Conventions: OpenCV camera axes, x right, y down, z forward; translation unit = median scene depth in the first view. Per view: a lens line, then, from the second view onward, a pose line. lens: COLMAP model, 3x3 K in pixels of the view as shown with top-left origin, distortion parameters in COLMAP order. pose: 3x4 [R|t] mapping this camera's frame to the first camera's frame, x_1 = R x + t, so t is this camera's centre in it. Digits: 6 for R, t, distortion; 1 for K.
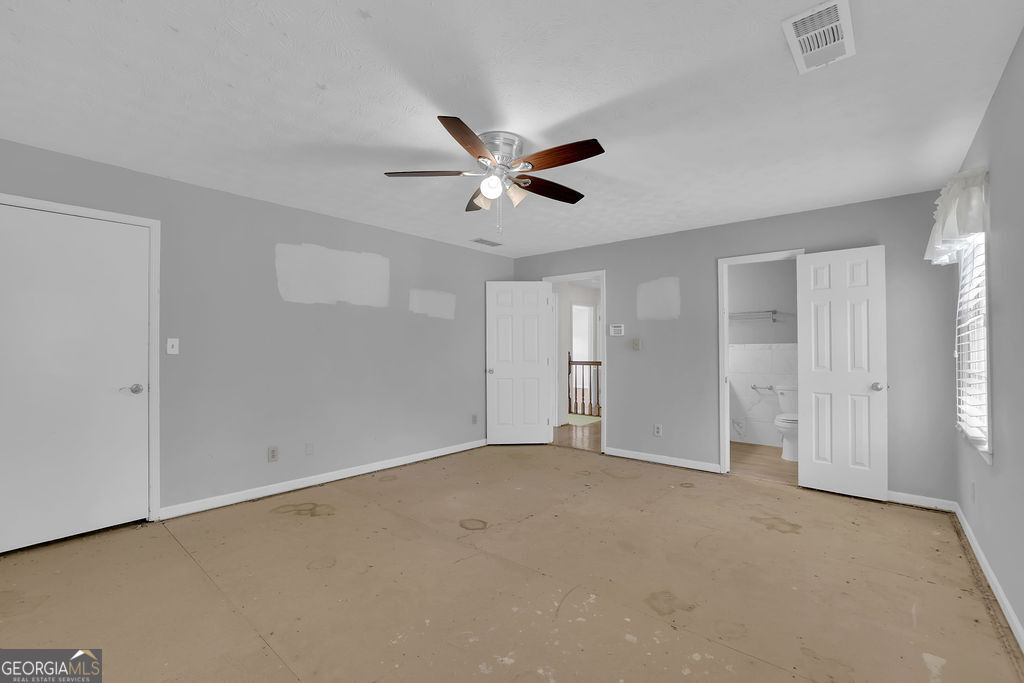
lens RADIAL K [[444.7, 0, 514.3], [0, 444.7, 340.1], [0, 0, 1]] dist [-0.023599, 0.000456]
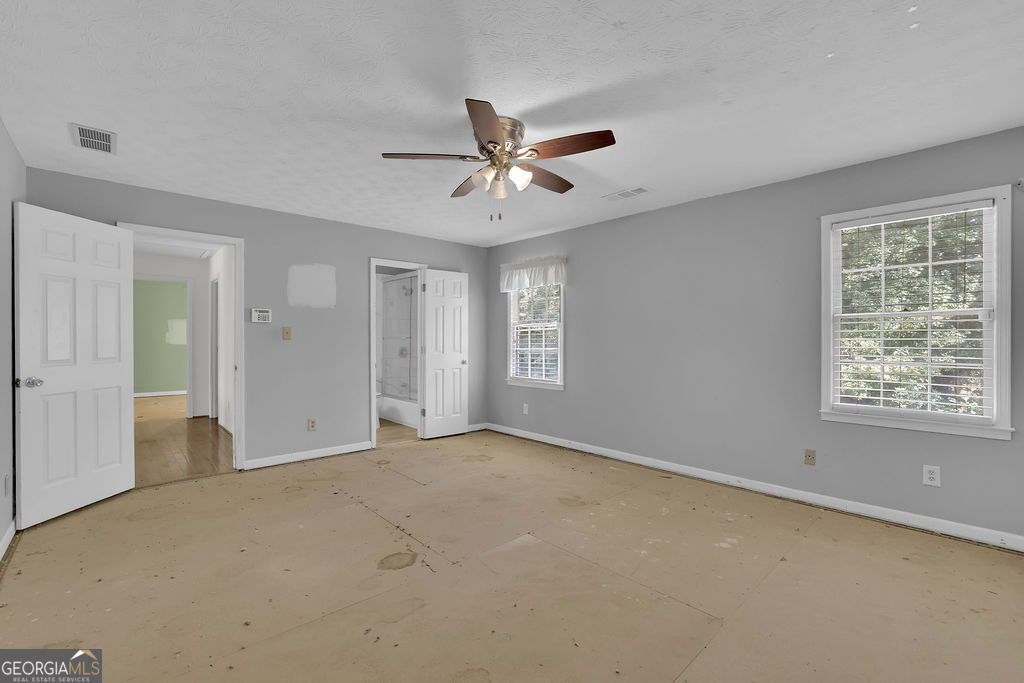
lens RADIAL K [[444.7, 0, 514.3], [0, 444.7, 340.1], [0, 0, 1]] dist [-0.023599, 0.000456]
pose [[0.115817, -0.005670, 0.993254, -0.759992], [-0.022562, 0.999711, 0.008337, 0.008453], [-0.993014, -0.023376, 0.115655, 0.633392]]
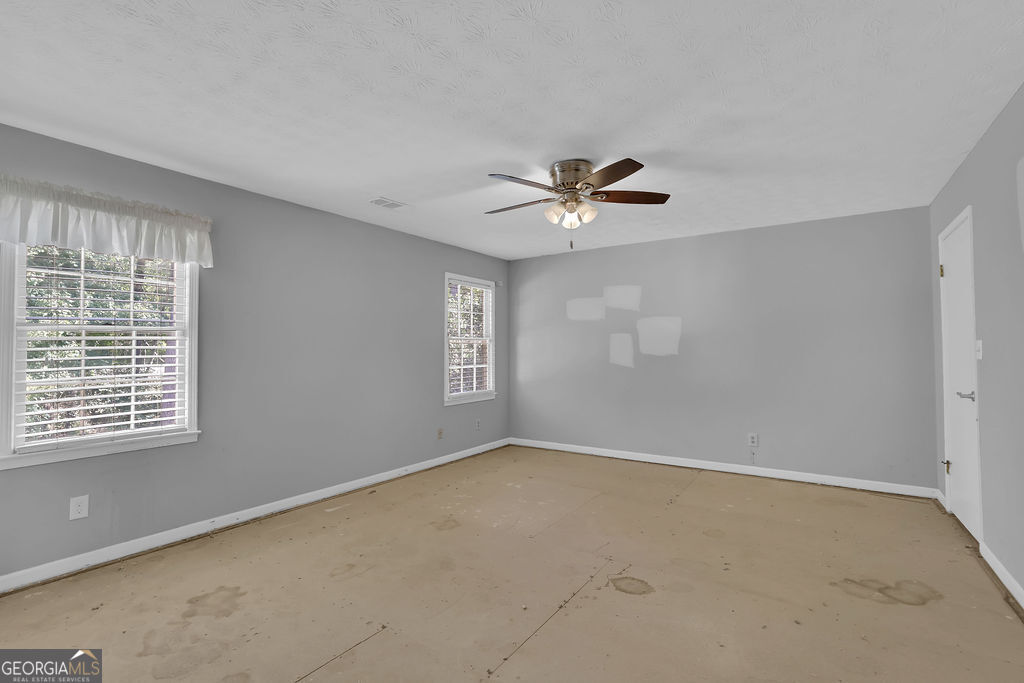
lens RADIAL K [[456.4, 0, 512.0], [0, 456.4, 341.5], [0, 0, 1]] dist [-0.023274, 0.000174]
pose [[-0.995249, -0.001648, -0.097344, 0.168299], [0.002627, 0.999038, -0.043771, 0.026260], [0.097322, -0.043819, -0.994288, 1.582451]]
